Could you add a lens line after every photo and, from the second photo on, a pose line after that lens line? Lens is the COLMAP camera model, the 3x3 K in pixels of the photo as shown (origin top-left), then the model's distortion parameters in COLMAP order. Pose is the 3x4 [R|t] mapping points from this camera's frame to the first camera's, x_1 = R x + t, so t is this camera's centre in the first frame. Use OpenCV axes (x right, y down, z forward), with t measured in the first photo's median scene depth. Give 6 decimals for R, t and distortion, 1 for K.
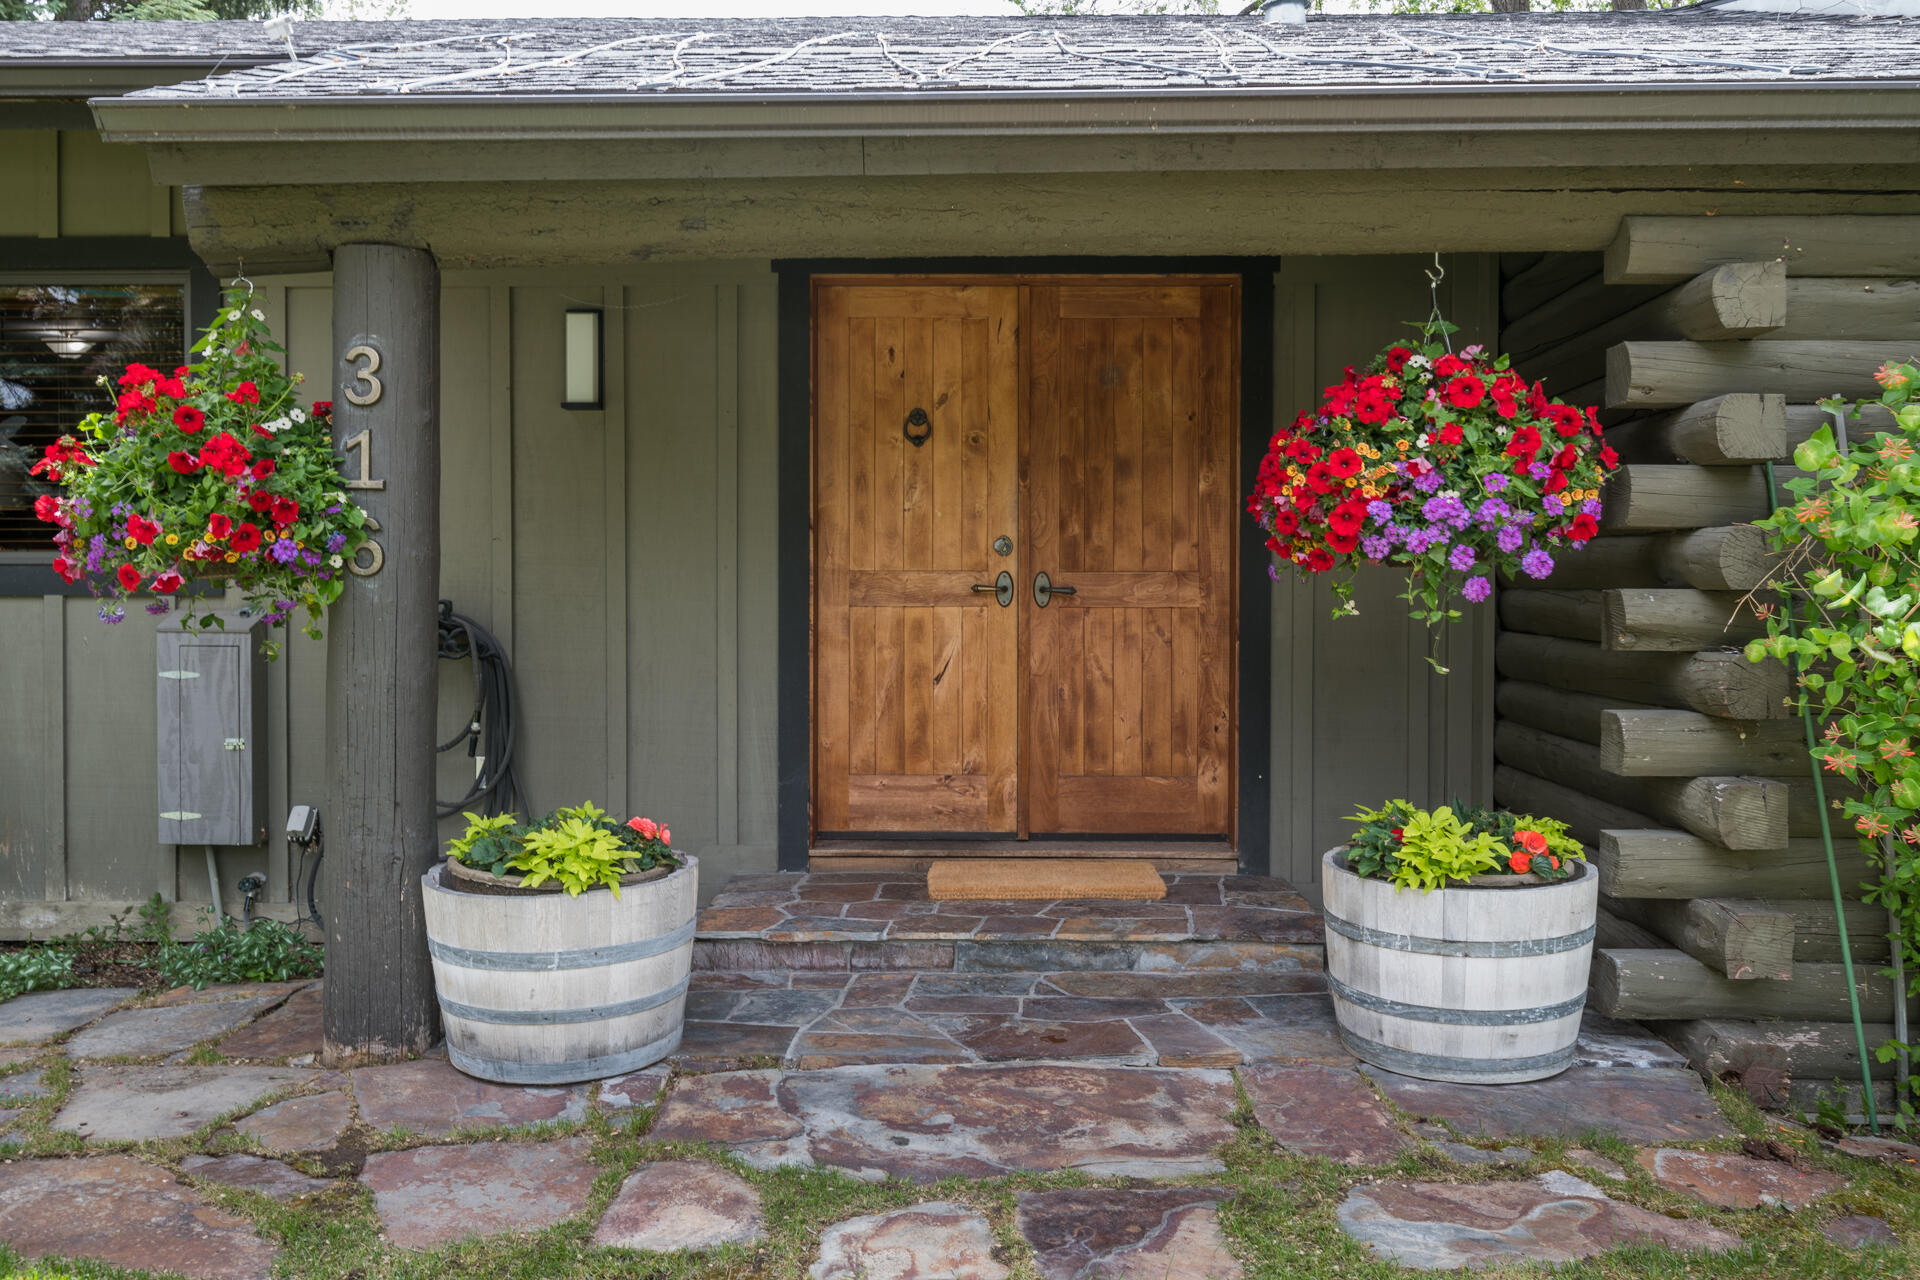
lens RADIAL K [[1641.0, 0, 960.0], [0, 1641.0, 640.0], [0, 0, 1]] dist [0.005097, 0.001145]
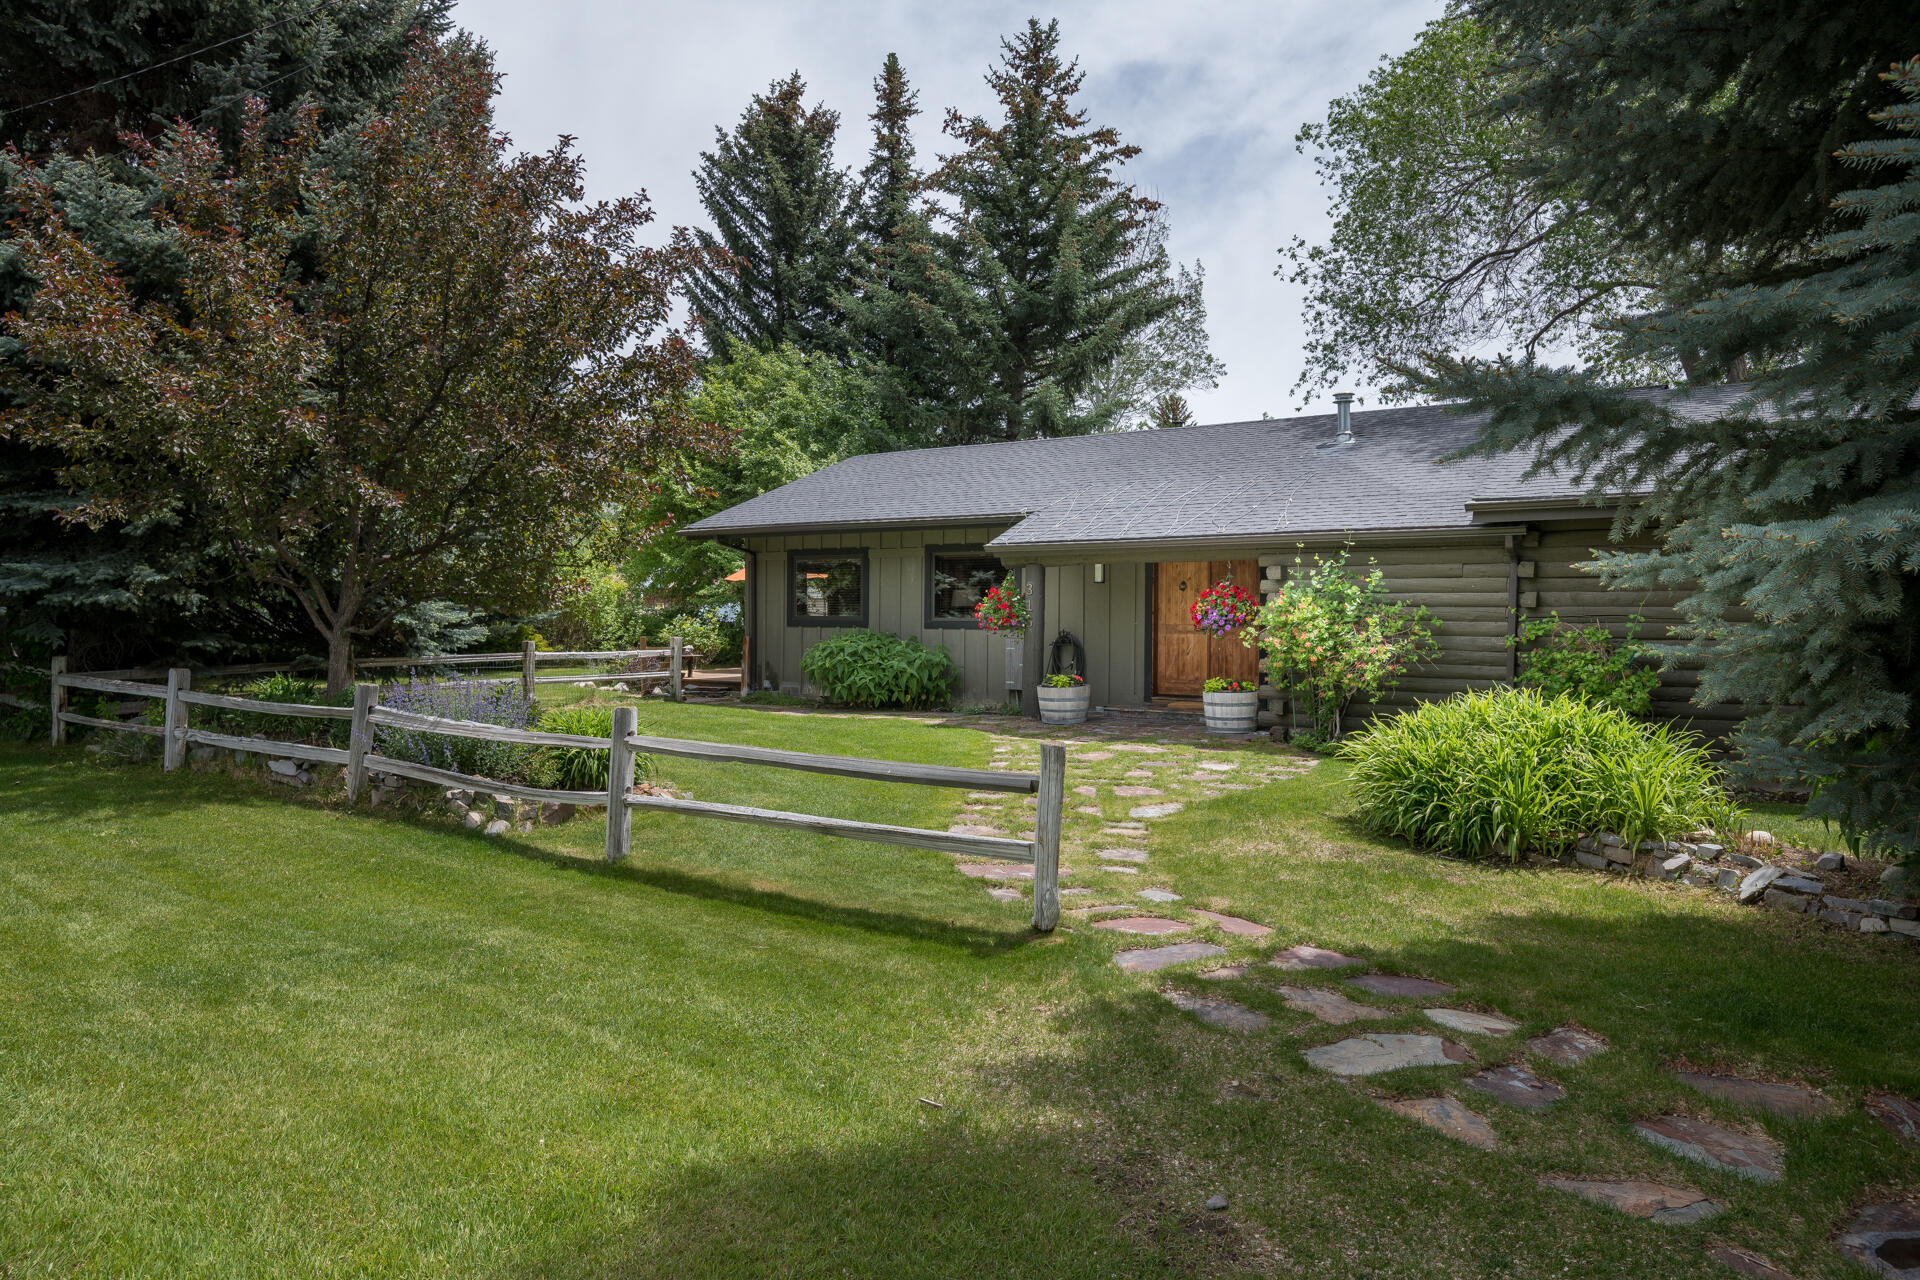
lens RADIAL K [[1209.9, 0, 960.0], [0, 1209.9, 640.0], [0, 0, 1]] dist [0.000038, -0.000010]
pose [[0.839898, 0.008926, -0.542670, 1.538411], [-0.015850, 0.999842, -0.008087, 0.035200], [0.542512, 0.015393, 0.839907, -2.345165]]
